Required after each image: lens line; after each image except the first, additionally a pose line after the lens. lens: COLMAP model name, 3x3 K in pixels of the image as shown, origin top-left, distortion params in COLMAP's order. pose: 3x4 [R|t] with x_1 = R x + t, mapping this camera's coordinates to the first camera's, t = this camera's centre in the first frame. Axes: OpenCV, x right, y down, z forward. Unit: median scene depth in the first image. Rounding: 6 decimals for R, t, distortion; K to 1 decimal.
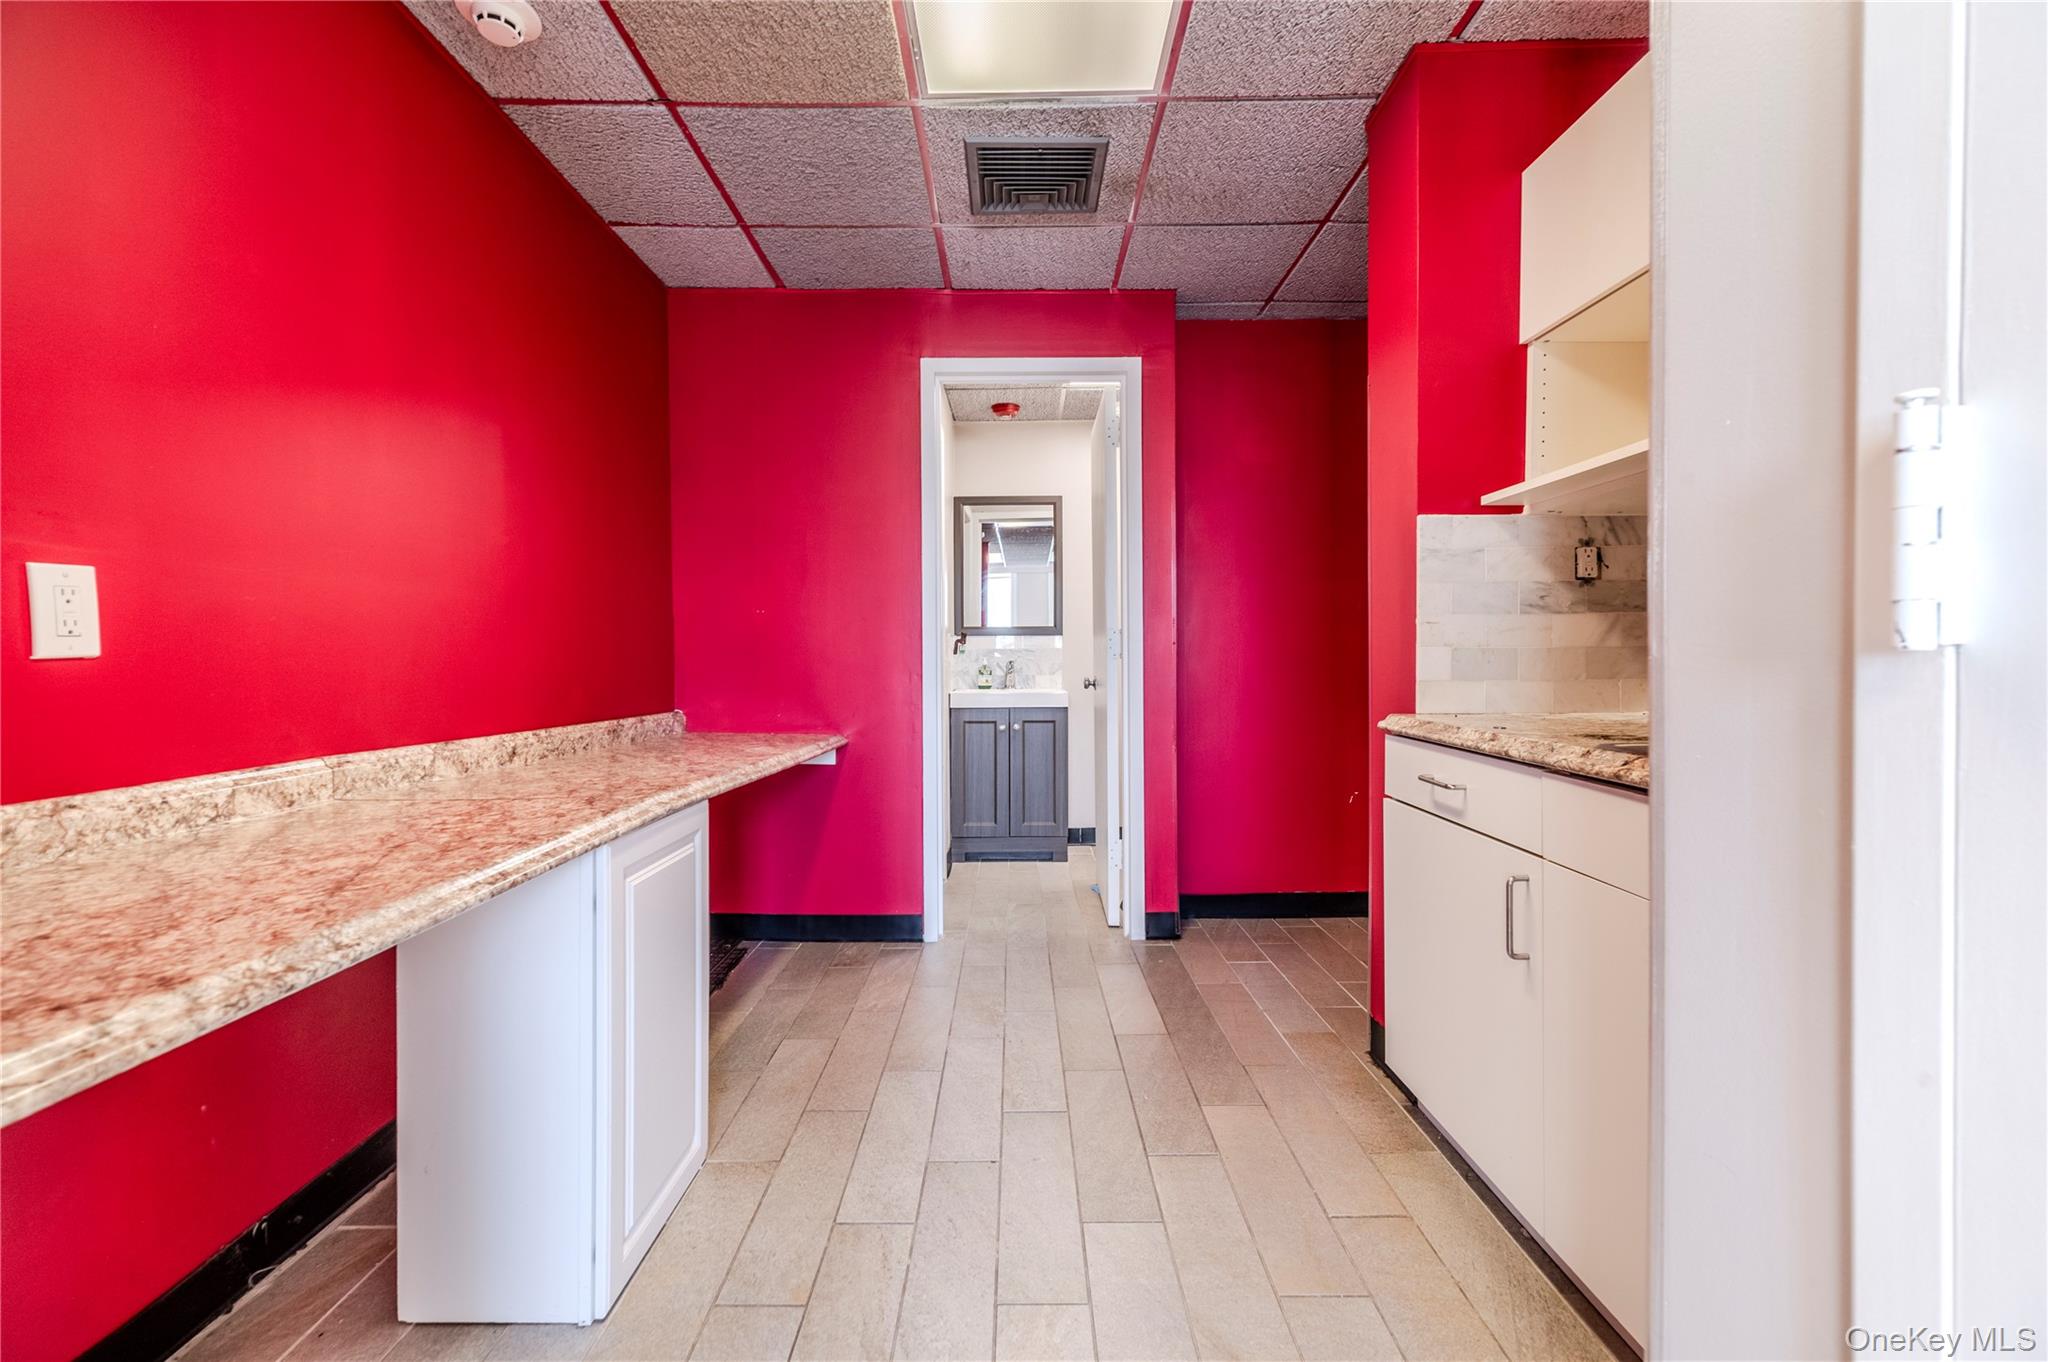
lens RADIAL K [[879.9, 0, 1018.0], [0, 879.9, 680.3], [0, 0, 1]] dist [-0.001092, 0.000829]
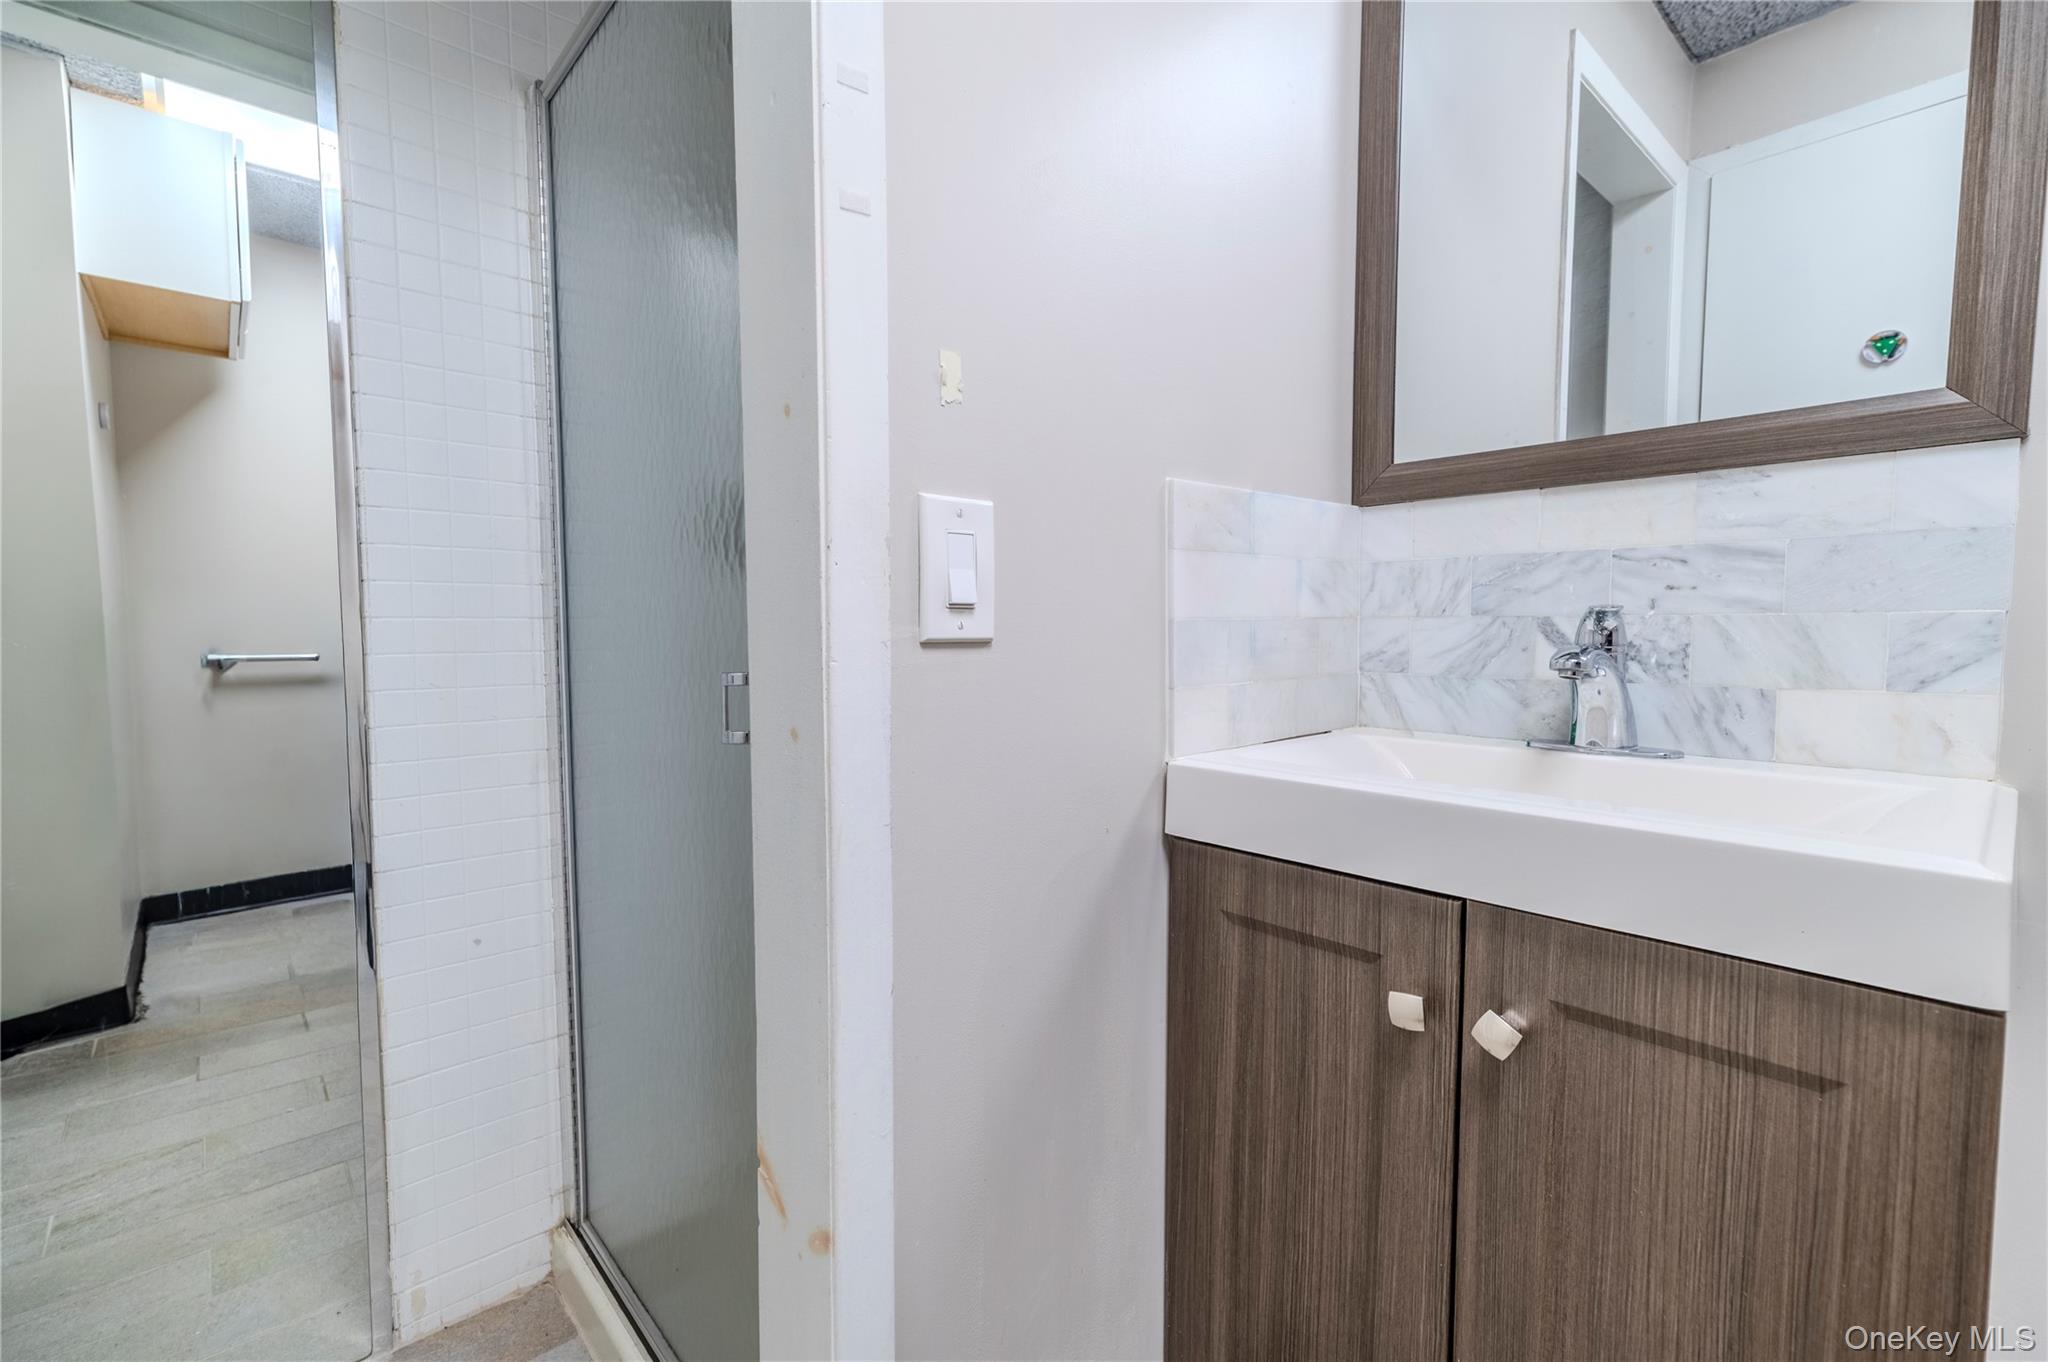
lens RADIAL K [[879.9, 0, 1018.0], [0, 879.9, 680.3], [0, 0, 1]] dist [-0.001092, 0.000829]
pose [[0.679117, 0.049475, -0.732361, 0.066155], [-0.015148, 0.998458, 0.053404, -0.020328], [0.733874, -0.025174, 0.678819, 1.097064]]
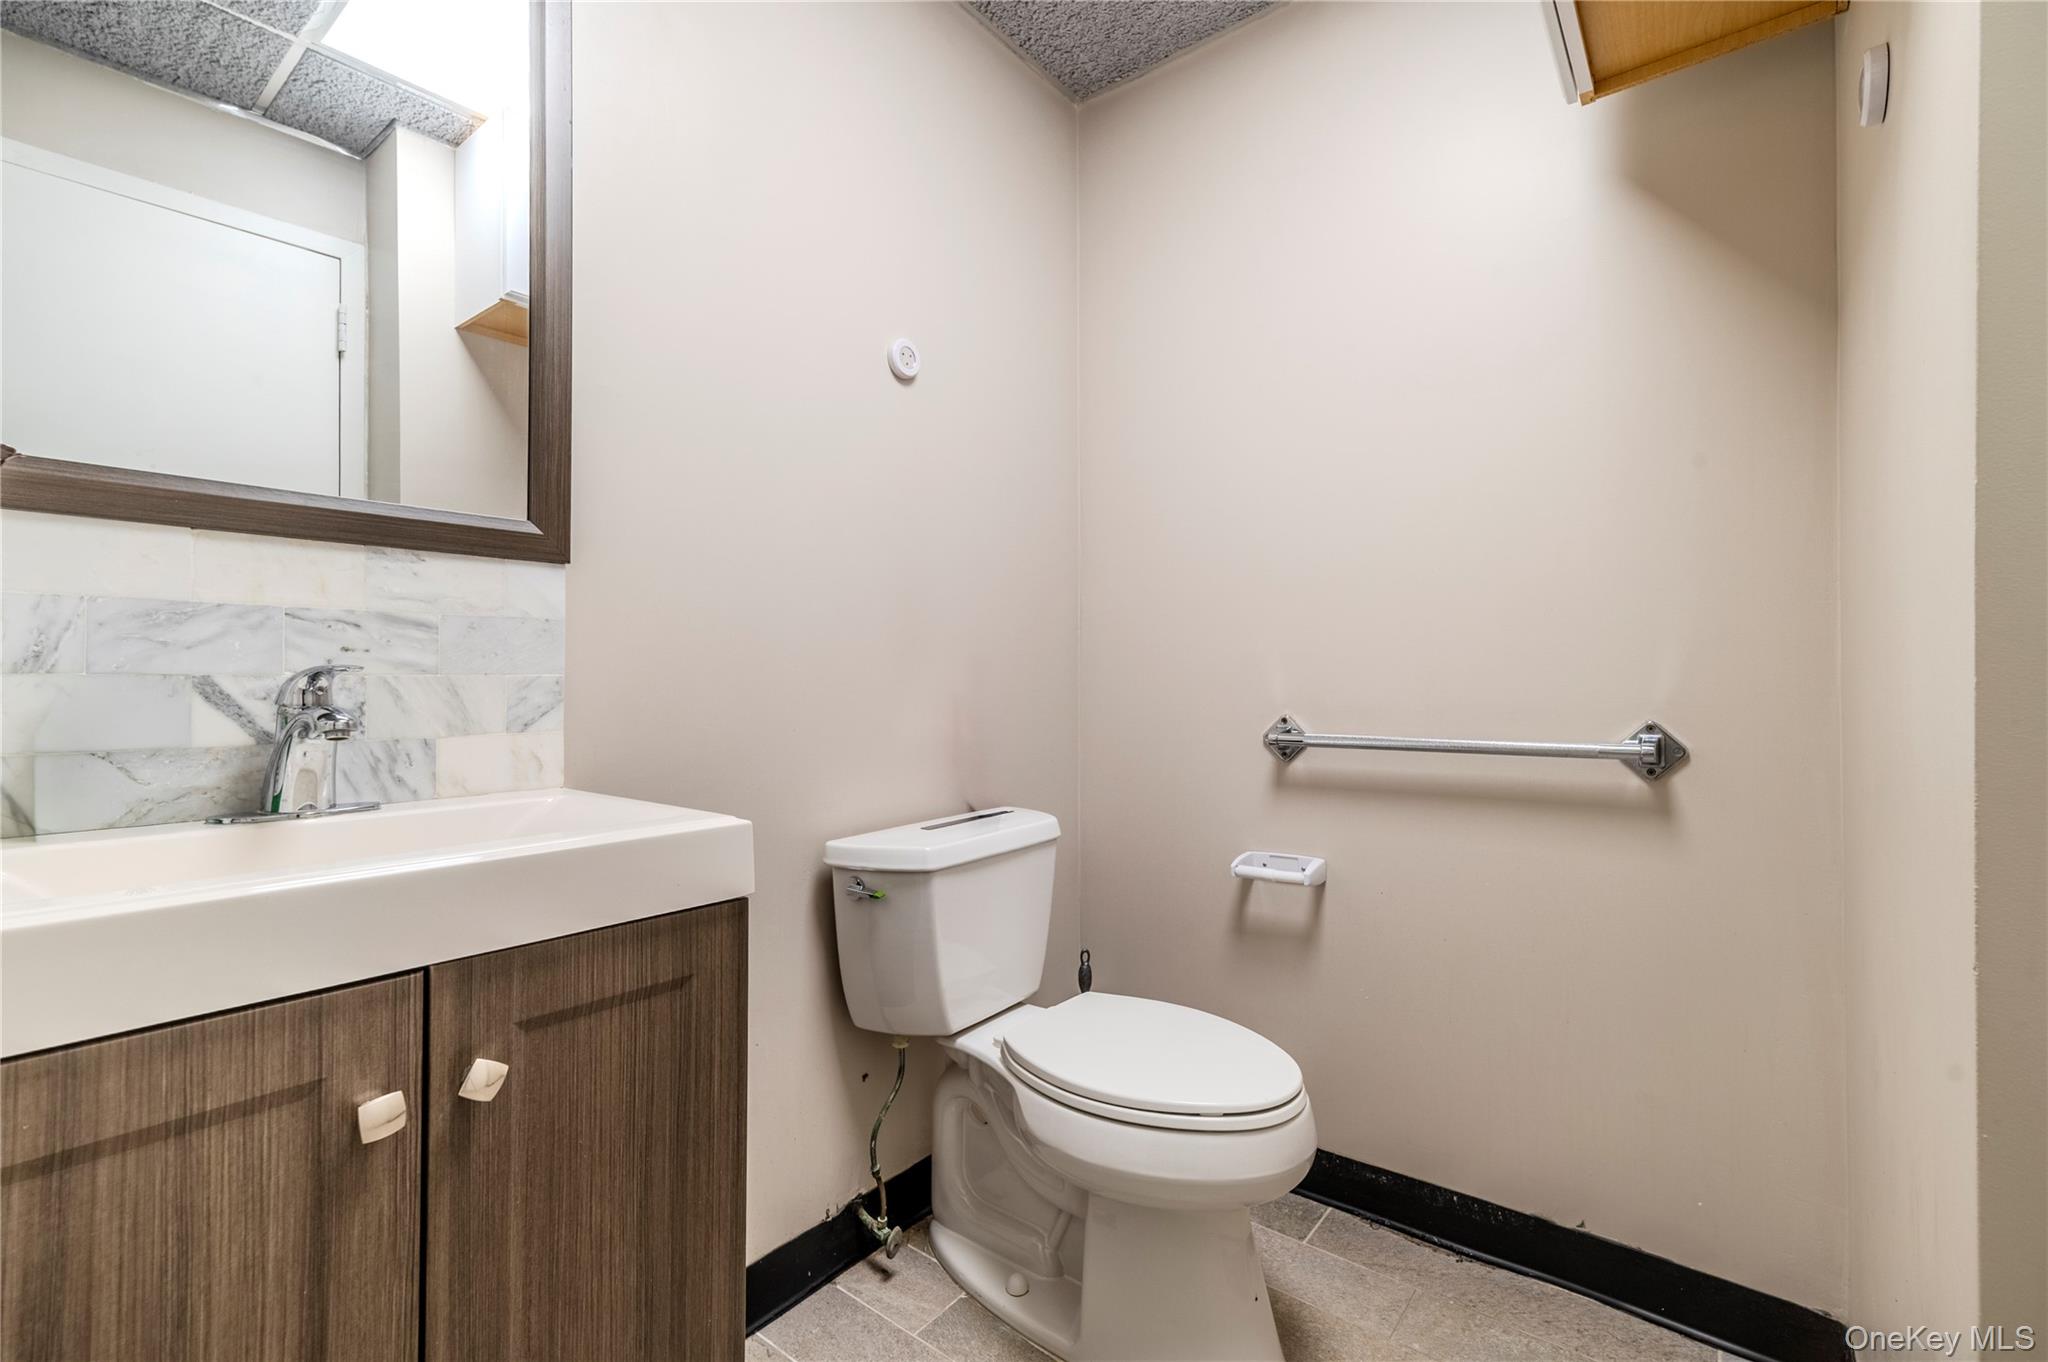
lens RADIAL K [[879.9, 0, 1018.0], [0, 879.9, 680.3], [0, 0, 1]] dist [-0.001092, 0.000829]
pose [[0.630558, 0.005997, 0.776119, -0.085514], [0.011753, 0.999782, -0.017274, -0.019879], [-0.776053, 0.020014, 0.630350, 1.080202]]
